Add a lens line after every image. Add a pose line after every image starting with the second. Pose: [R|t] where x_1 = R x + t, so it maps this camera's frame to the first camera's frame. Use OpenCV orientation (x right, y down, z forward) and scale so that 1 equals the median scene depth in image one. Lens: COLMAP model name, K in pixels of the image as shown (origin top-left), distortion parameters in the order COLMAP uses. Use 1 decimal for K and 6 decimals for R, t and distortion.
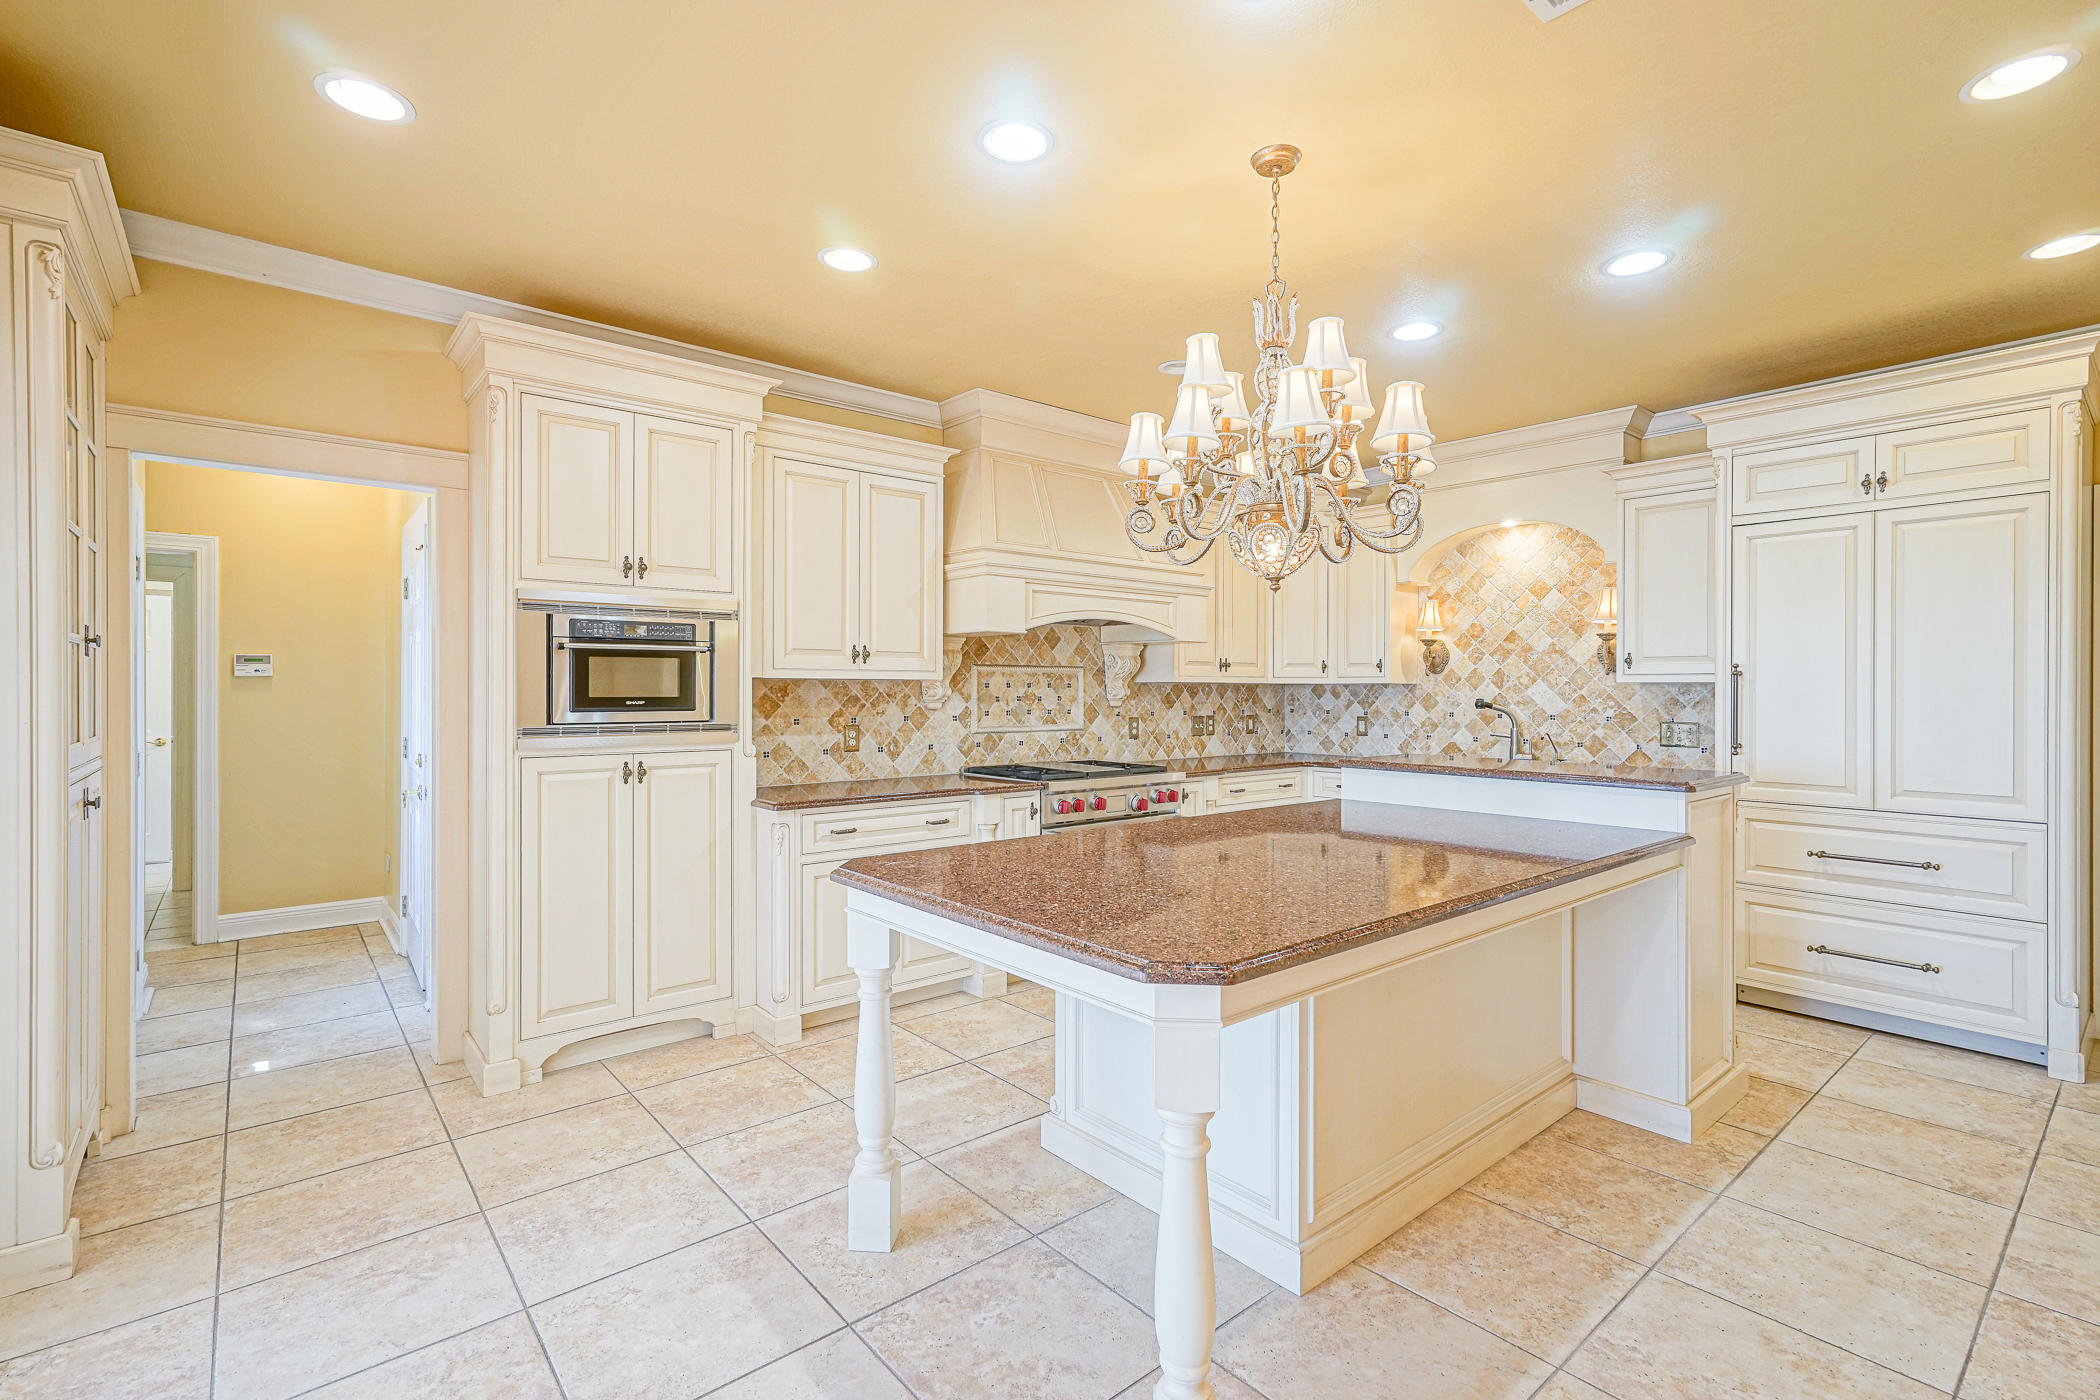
lens RADIAL K [[949.8, 0, 1044.2], [0, 949.8, 688.5], [0, 0, 1]] dist [-0.010270, 0.013272]
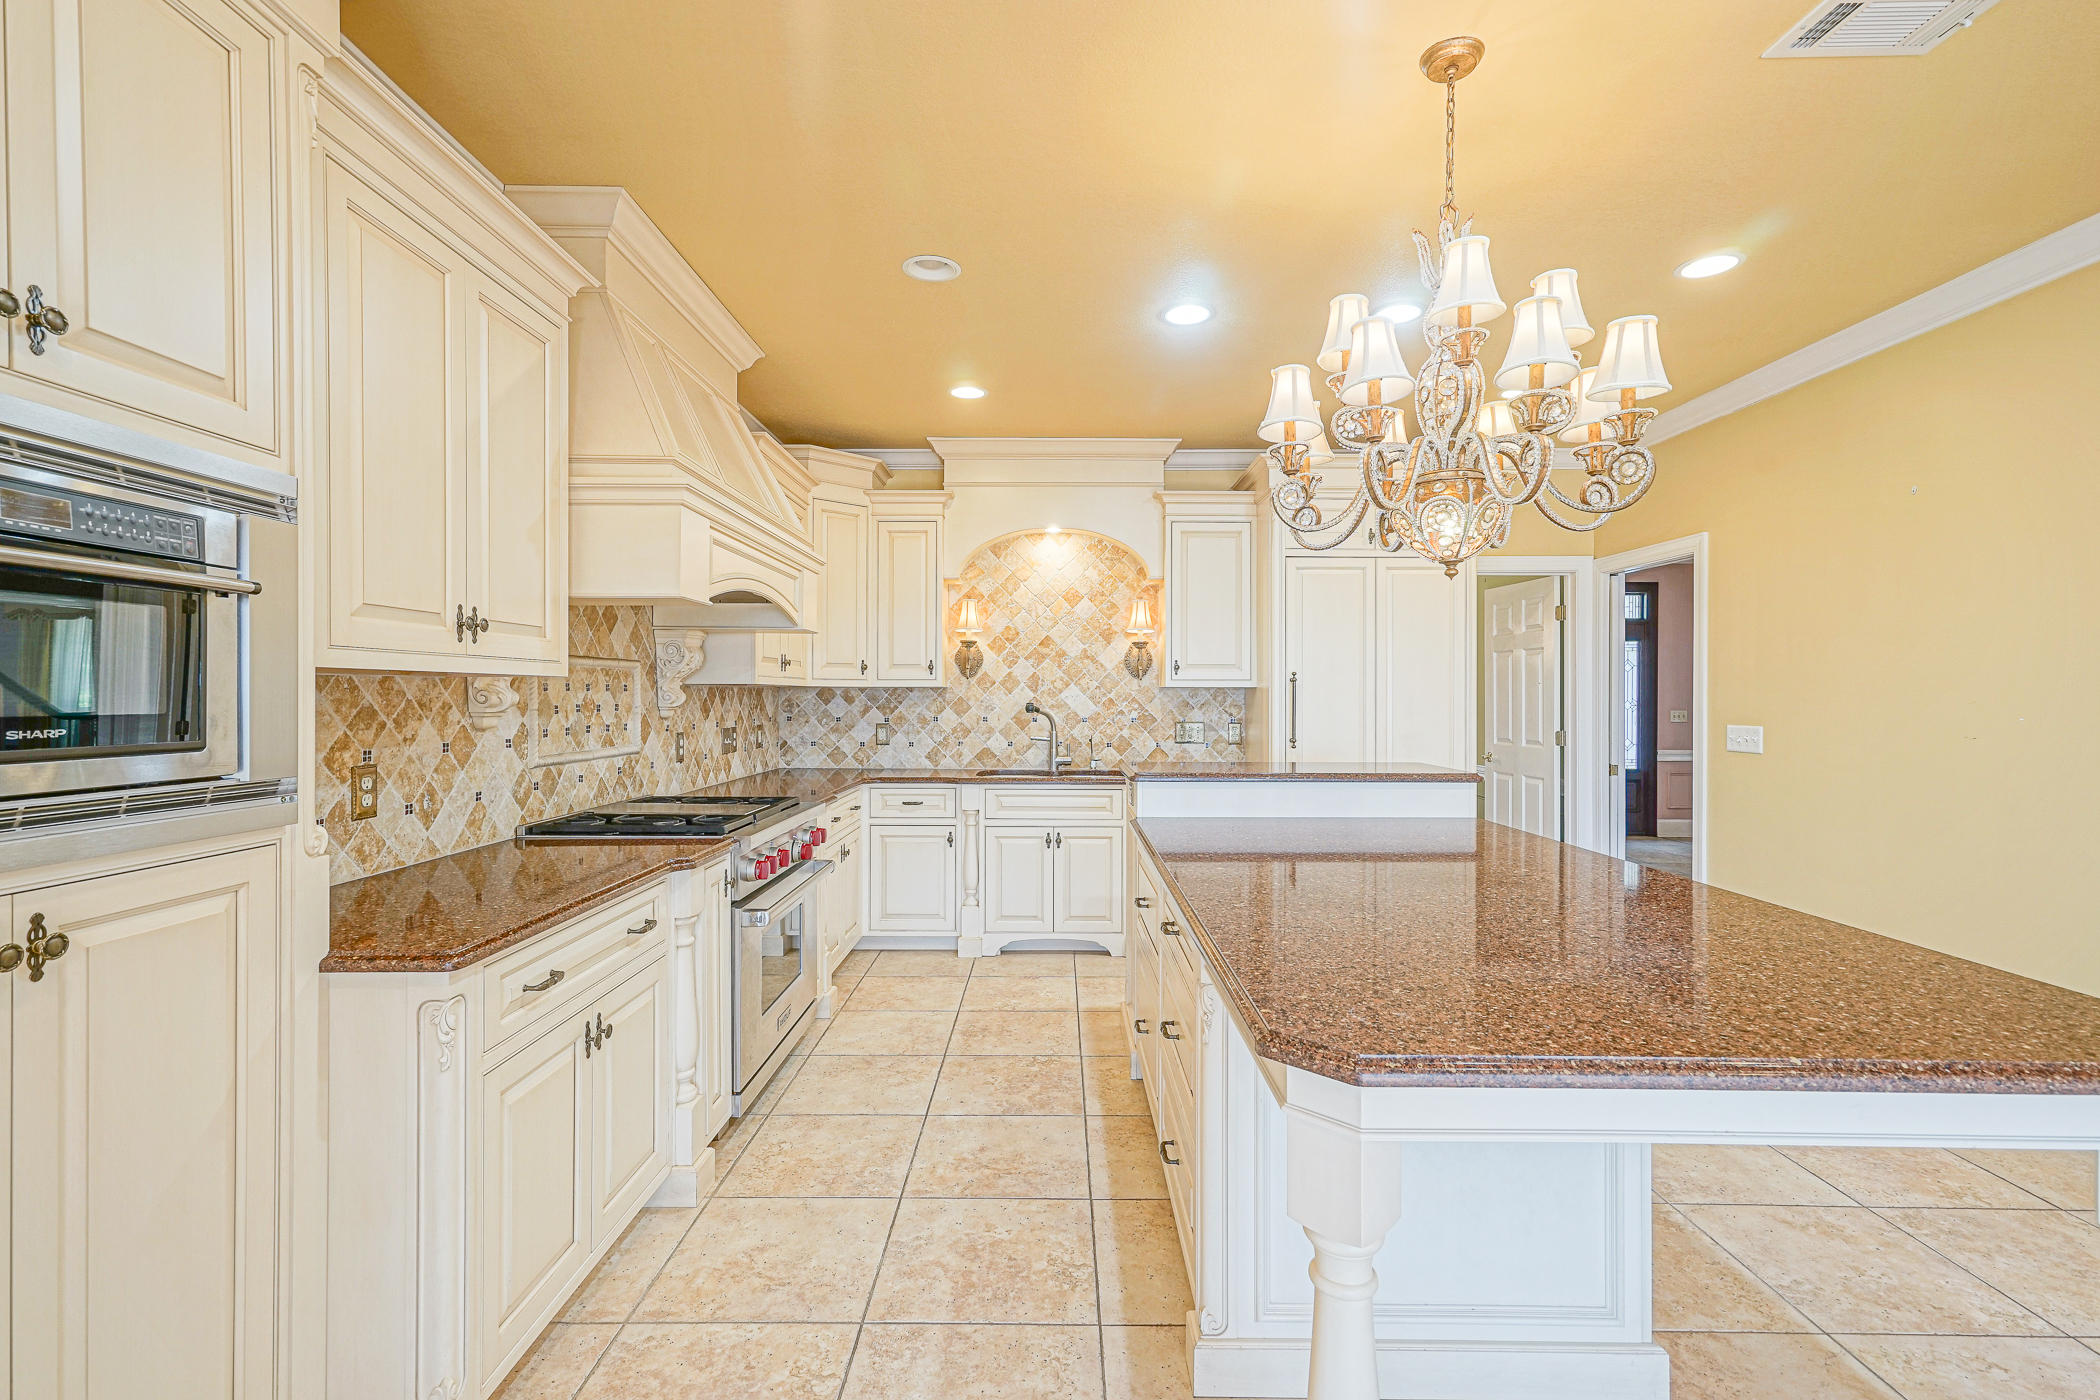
lens RADIAL K [[960.7, 0, 1045.0], [0, 960.7, 695.3], [0, 0, 1]] dist [-0.001242, 0.012026]
pose [[0.650019, -0.002006, 0.759915, -0.319331], [0.000137, 0.999997, 0.002523, 0.000566], [-0.759918, -0.001536, 0.650017, 0.362604]]
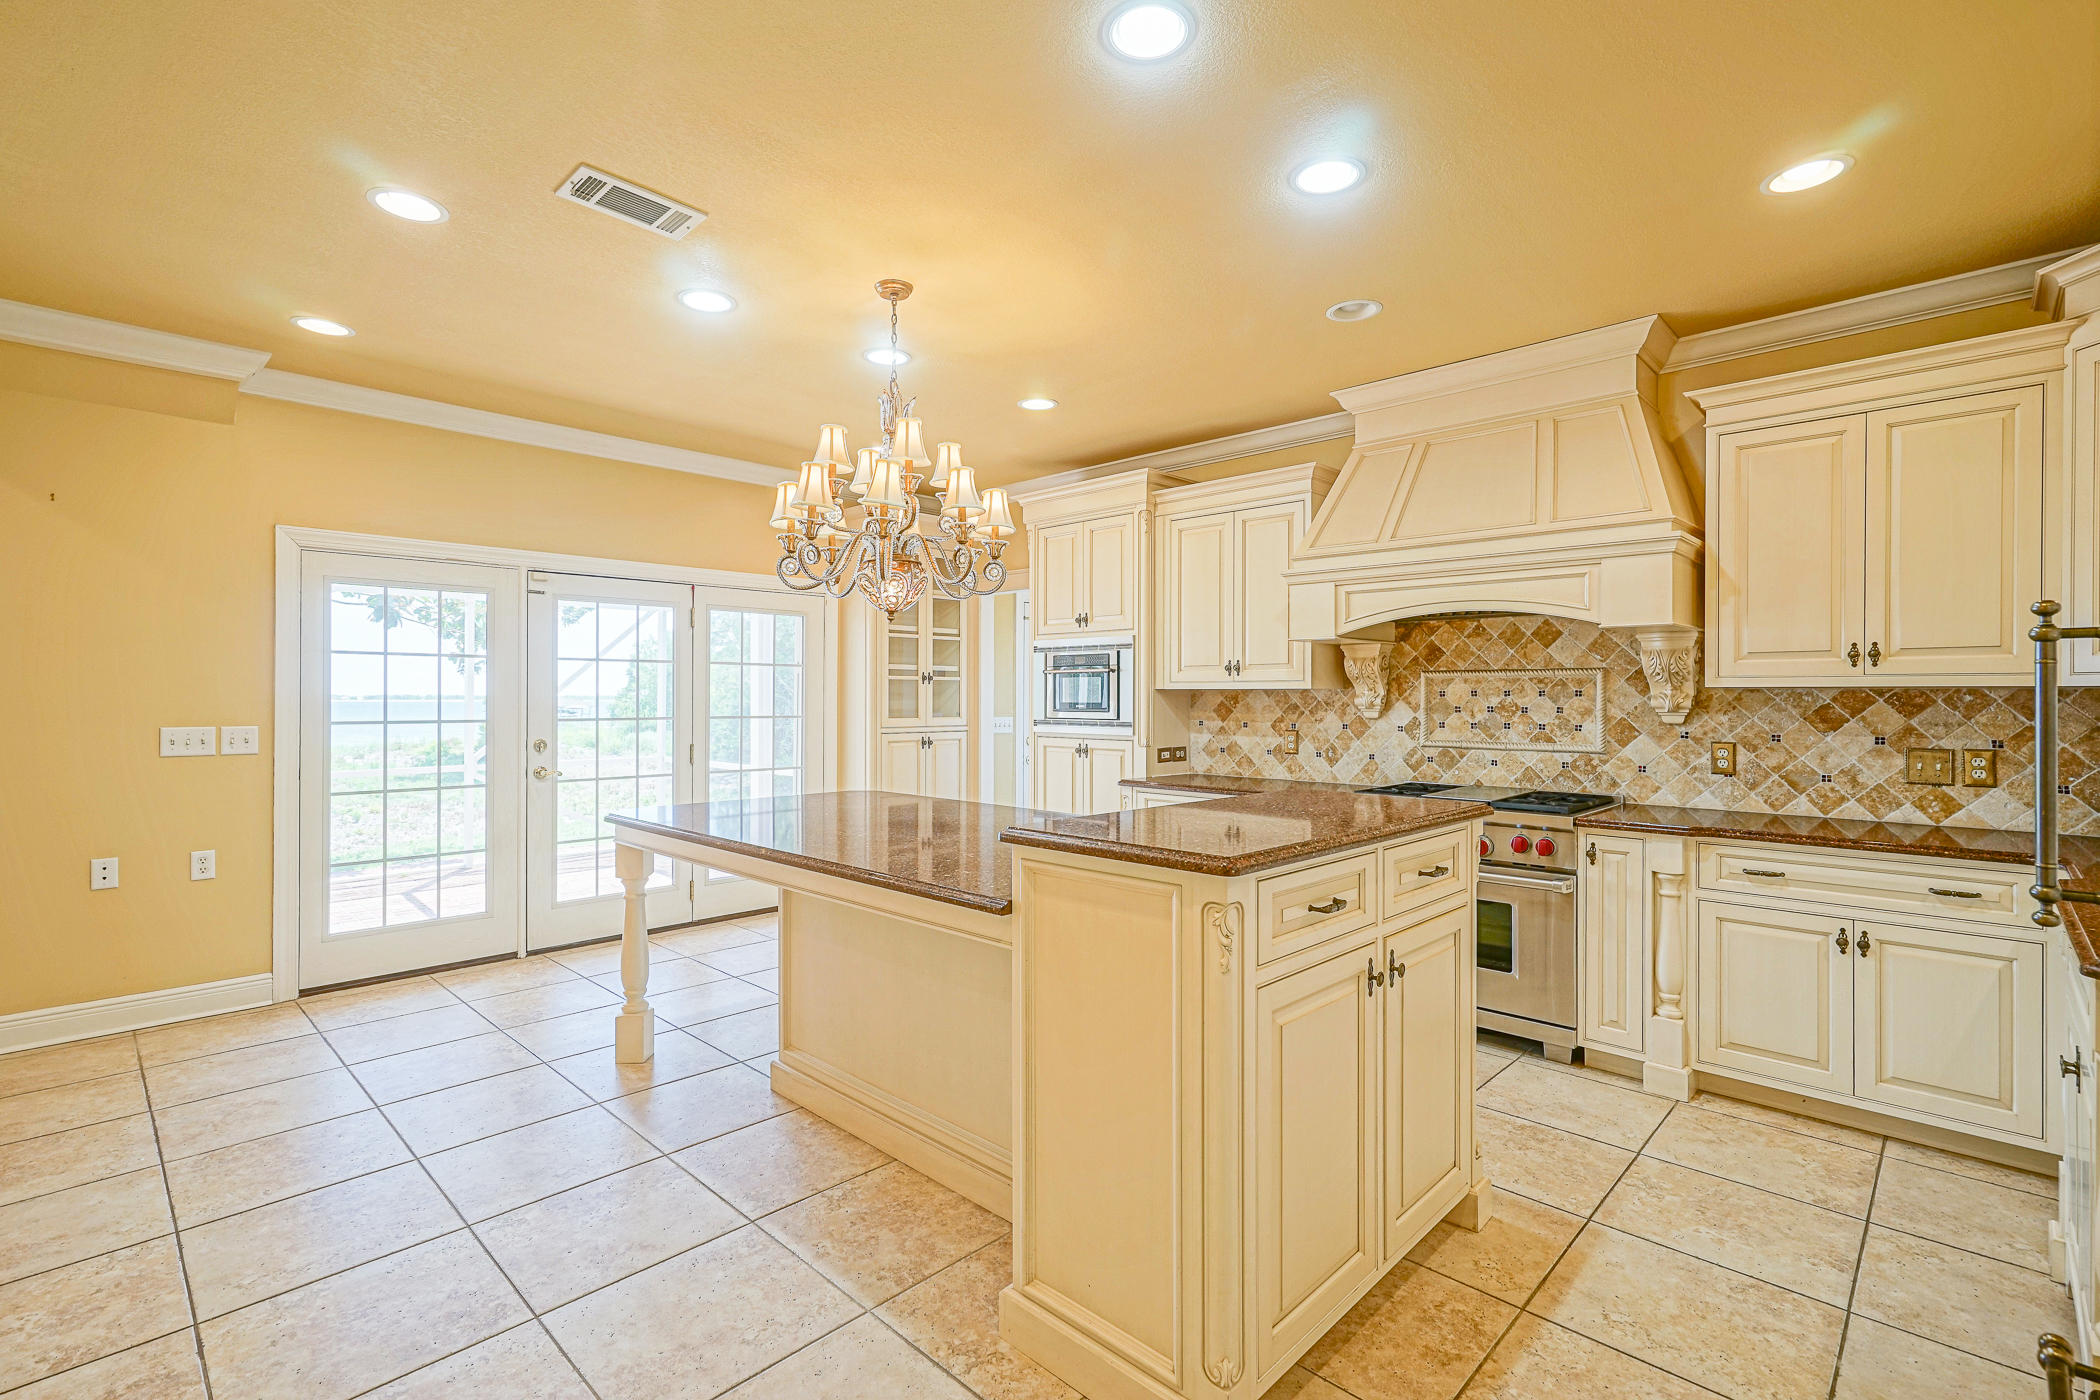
lens RADIAL K [[958.2, 0, 1061.3], [0, 958.2, 695.1], [0, 0, 1]] dist [-0.002218, 0.010604]
pose [[0.112328, -0.003193, -0.993666, 0.793916], [-0.001140, 0.999994, -0.003342, 0.001426], [0.993670, 0.001508, 0.112324, 0.546698]]
